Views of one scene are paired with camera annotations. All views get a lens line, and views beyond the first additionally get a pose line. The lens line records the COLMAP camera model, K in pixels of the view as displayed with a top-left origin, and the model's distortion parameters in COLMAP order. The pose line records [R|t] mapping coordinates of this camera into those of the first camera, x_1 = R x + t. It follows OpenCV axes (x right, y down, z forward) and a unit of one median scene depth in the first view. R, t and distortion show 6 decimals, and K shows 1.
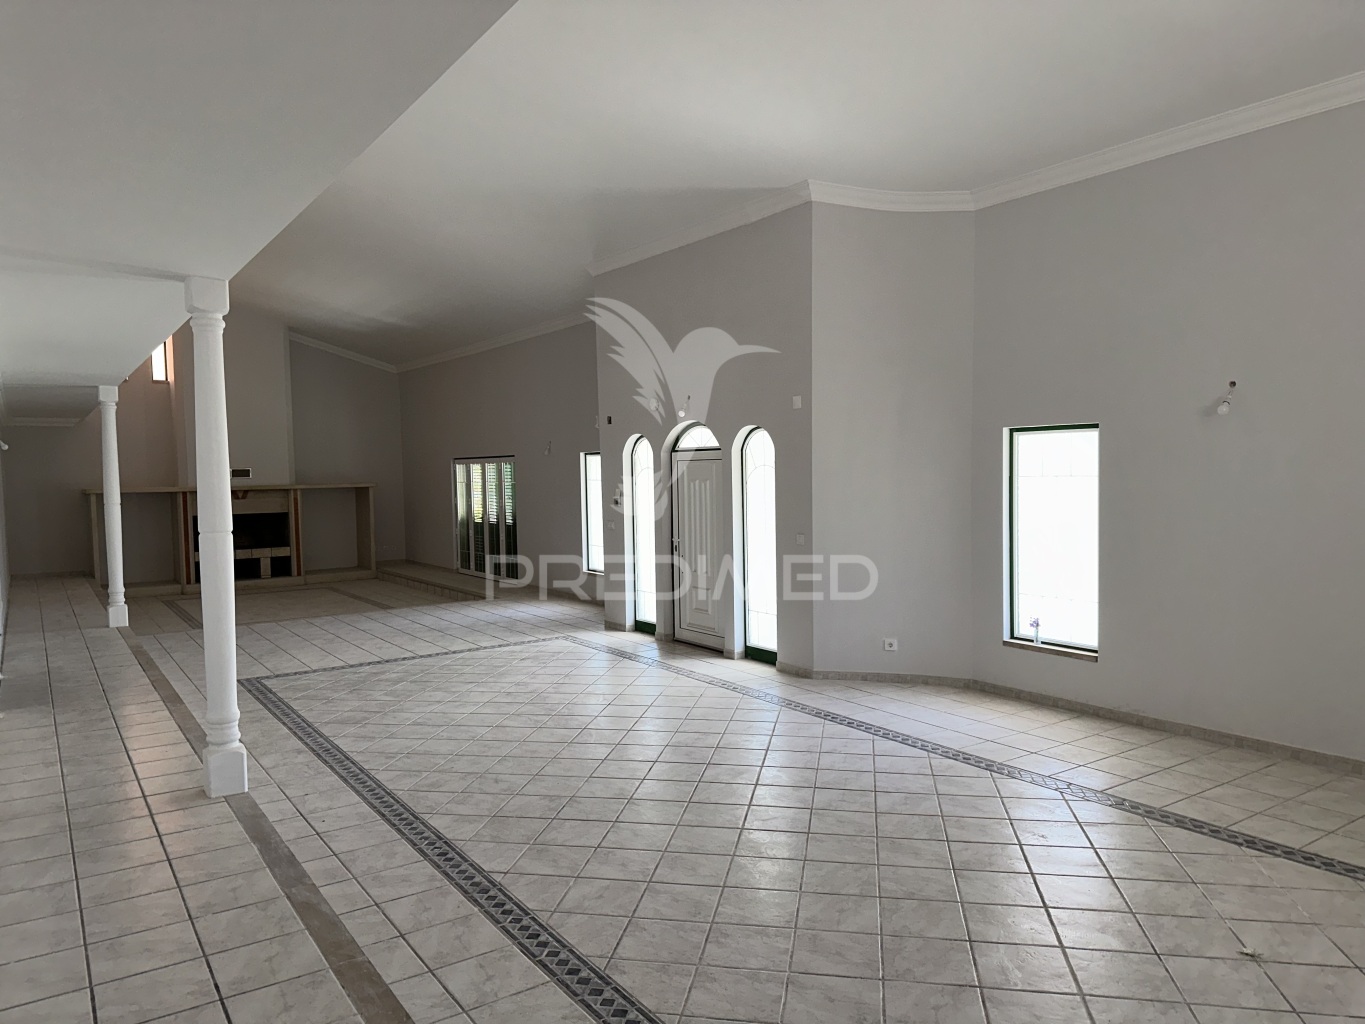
lens RADIAL K [[957.9, 0, 677.1], [0, 957.9, 506.0], [0, 0, 1]] dist [0.062763, -0.064360]
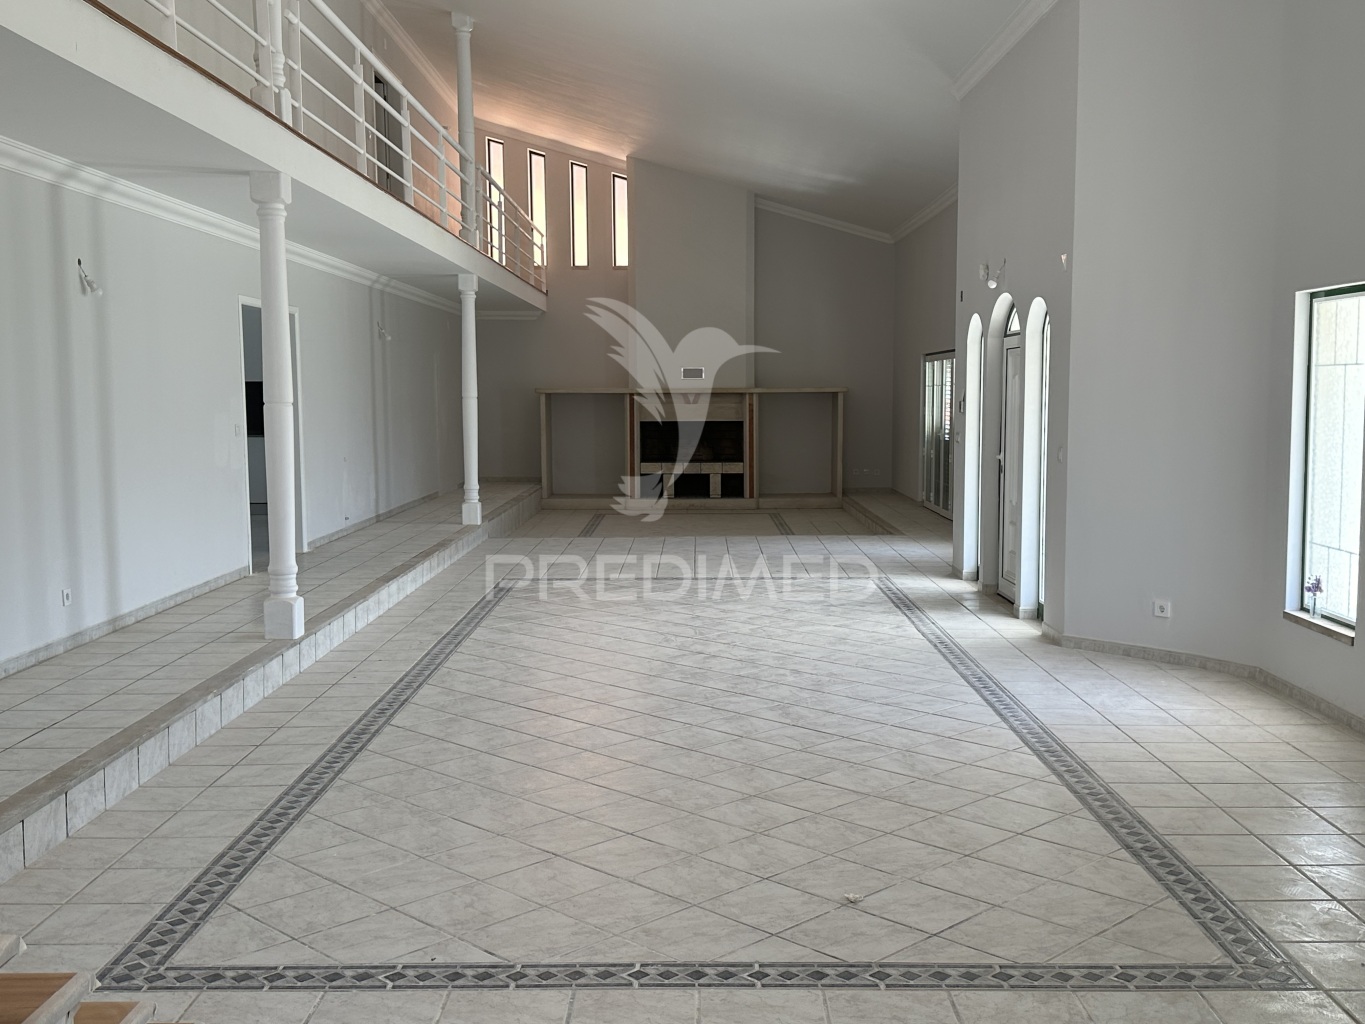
lens RADIAL K [[1392.4, 0, 675.2], [0, 1392.4, 500.6], [0, 0, 1]] dist [0.091809, 0.000000]
pose [[0.823636, 0.060282, -0.563906, 0.380288], [-0.034174, 0.997803, 0.056753, 0.014734], [0.566089, -0.027473, 0.823887, -0.033482]]
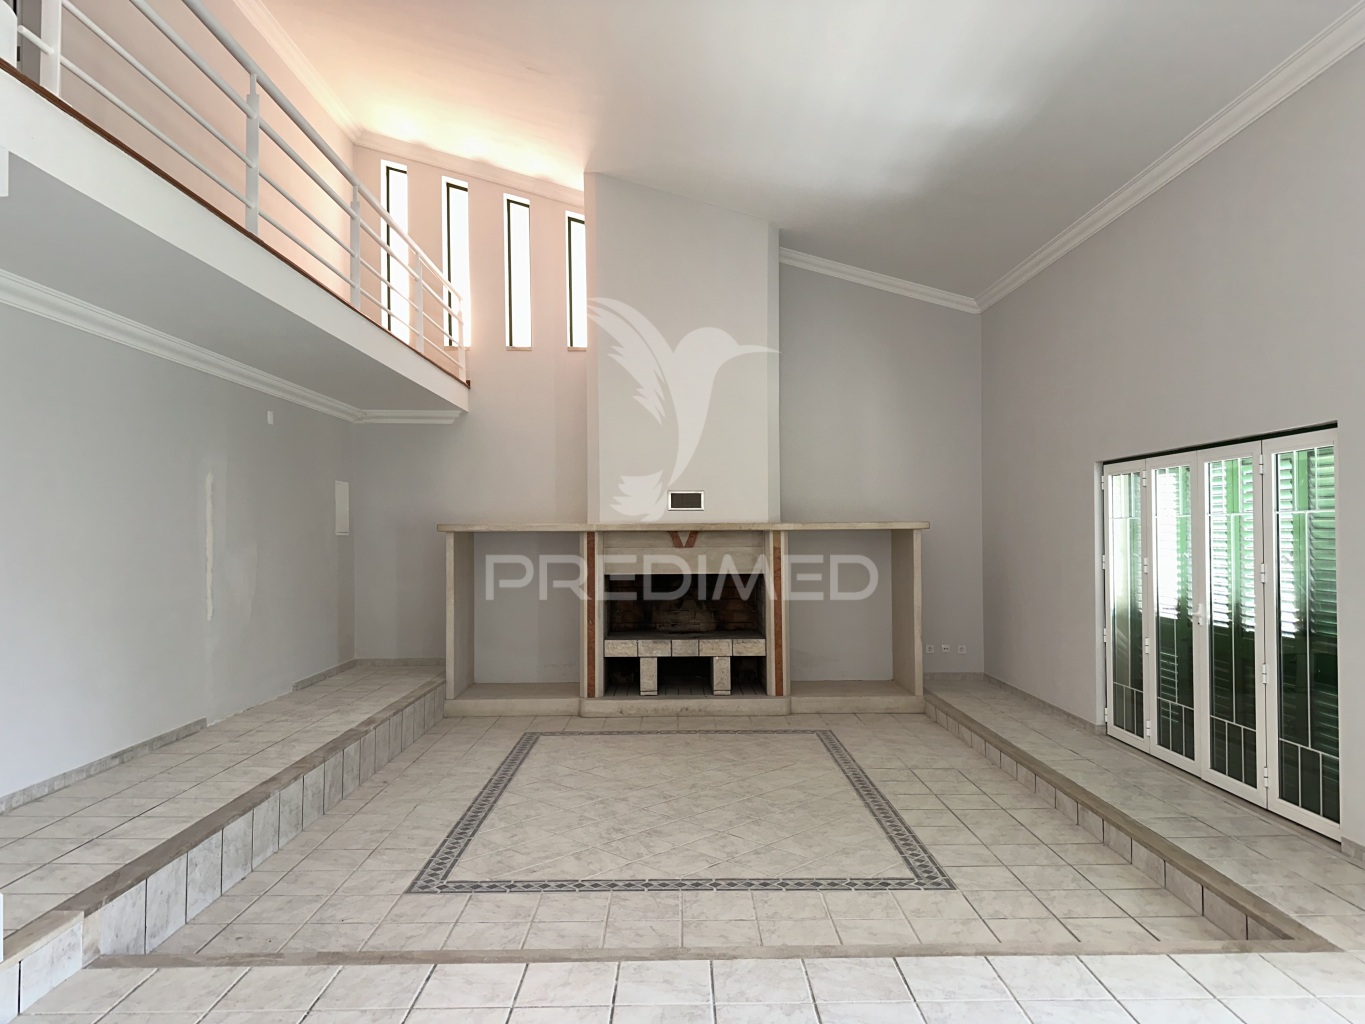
lens RADIAL K [[957.9, 0, 685.4], [0, 957.9, 518.9], [0, 0, 1]] dist [0.062763, -0.064360]
pose [[0.836534, 0.006550, -0.547876, -0.247128], [-0.032418, 0.998769, -0.037557, -0.004495], [0.546955, 0.049178, 0.835716, 0.885087]]
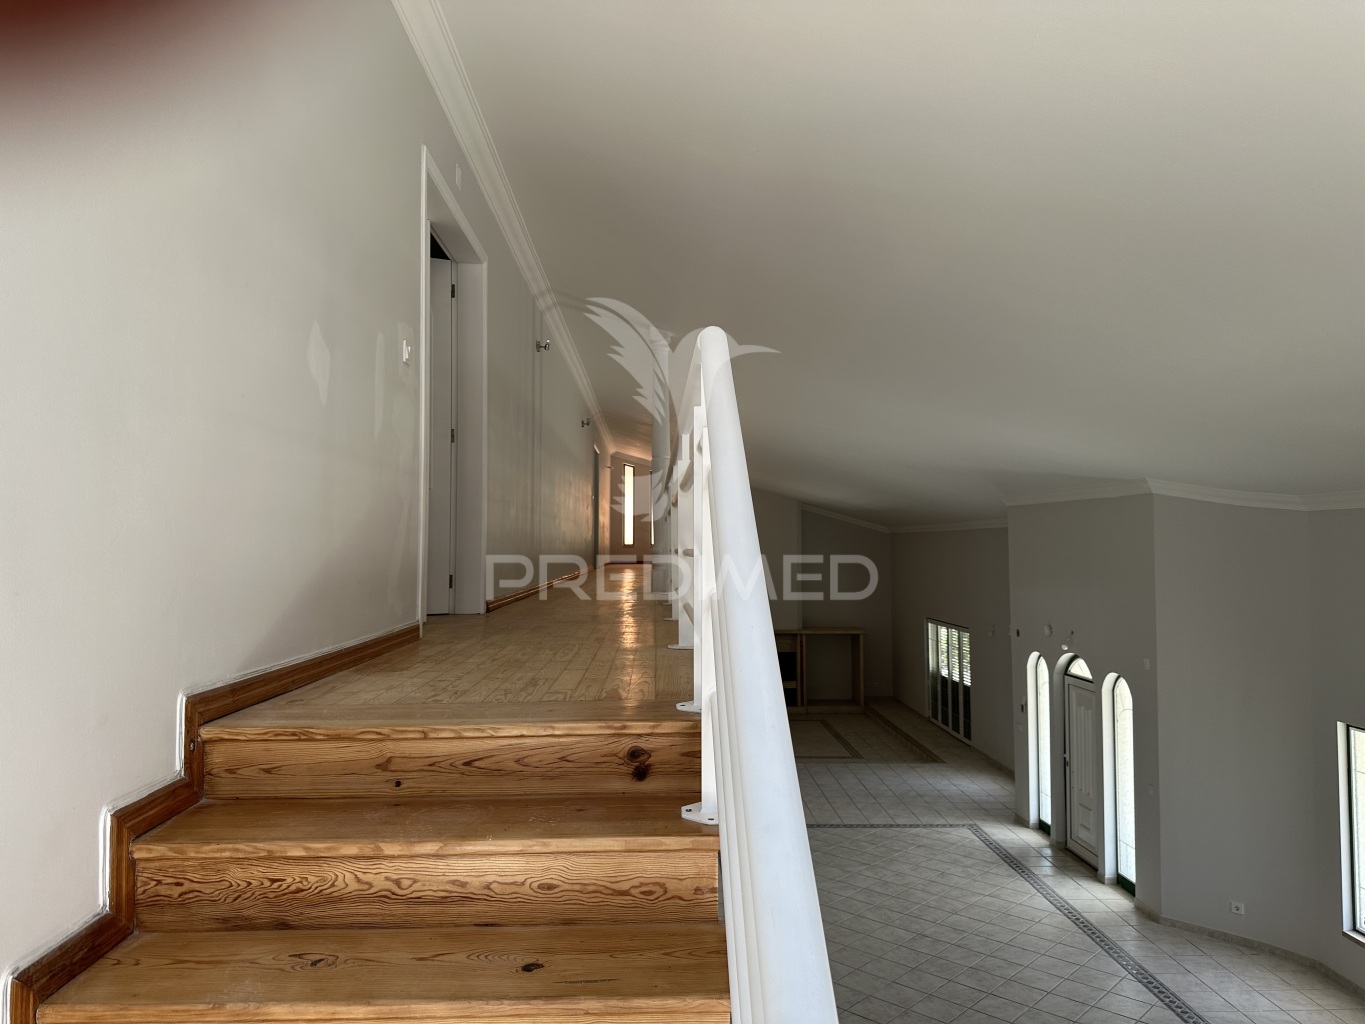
lens RADIAL K [[957.9, 0, 686.7], [0, 957.9, 499.2], [0, 0, 1]] dist [0.062763, -0.064360]
pose [[0.848860, -0.007450, -0.528566, 0.208357], [-0.038068, 0.996443, -0.075182, -0.151031], [0.527246, 0.083940, 0.845557, -0.196777]]
